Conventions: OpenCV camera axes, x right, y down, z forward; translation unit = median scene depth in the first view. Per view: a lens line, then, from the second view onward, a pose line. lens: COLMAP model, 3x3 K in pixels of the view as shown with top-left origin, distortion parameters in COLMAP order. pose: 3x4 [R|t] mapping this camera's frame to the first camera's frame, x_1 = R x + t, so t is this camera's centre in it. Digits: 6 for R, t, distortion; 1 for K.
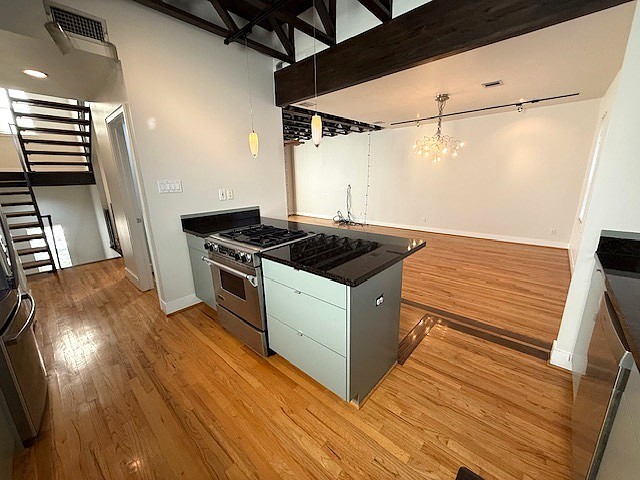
lens RADIAL K [[256.4, 0, 318.3], [0, 256.4, 240.8], [0, 0, 1]] dist [-0.002108, -0.001110]
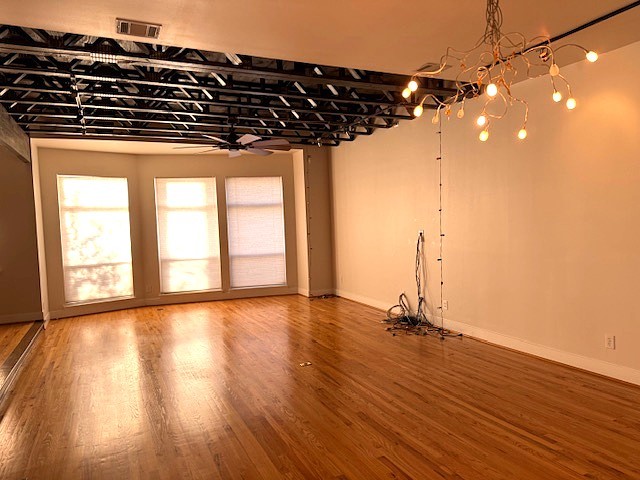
lens RADIAL K [[449.3, 0, 321.7], [0, 449.3, 241.4], [0, 0, 1]] dist [0.022383, -0.028159]
pose [[0.927208, 0.005975, -0.374500, 0.428318], [-0.079695, 0.980124, -0.181676, -0.104401], [0.365971, 0.198297, 0.909255, 0.505475]]
